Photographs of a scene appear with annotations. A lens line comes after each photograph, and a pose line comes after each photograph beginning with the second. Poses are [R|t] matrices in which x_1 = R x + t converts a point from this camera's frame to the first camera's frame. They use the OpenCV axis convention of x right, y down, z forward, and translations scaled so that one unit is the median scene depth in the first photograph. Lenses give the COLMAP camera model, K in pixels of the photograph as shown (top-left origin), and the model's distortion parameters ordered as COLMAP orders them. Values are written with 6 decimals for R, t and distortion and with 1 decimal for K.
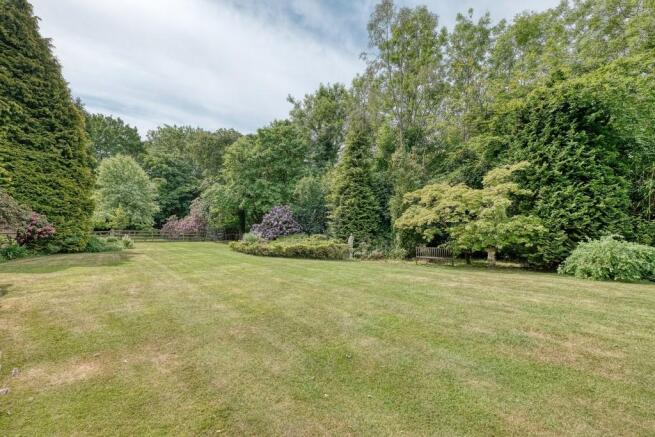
lens RADIAL K [[286.0, 0, 326.5], [0, 286.0, 220.0], [0, 0, 1]] dist [-0.010502, -0.000002]
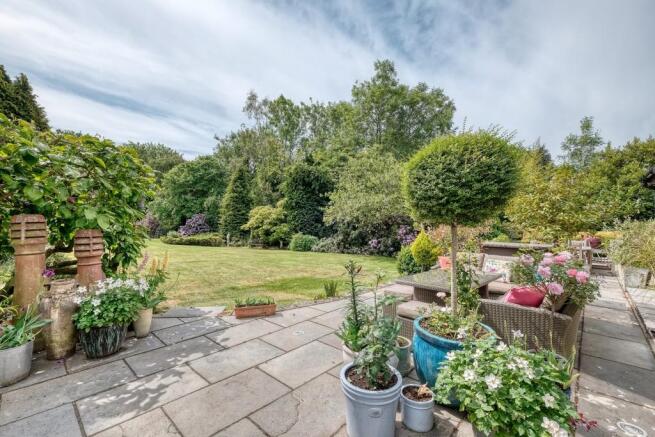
lens RADIAL K [[286.0, 0, 329.4], [0, 286.0, 219.5], [0, 0, 1]] dist [-0.010502, -0.000002]
pose [[0.997111, 0.016949, 0.074042, 0.498690], [-0.016192, 0.999810, -0.010821, -0.016758], [-0.074211, 0.009591, 0.997196, -0.669002]]
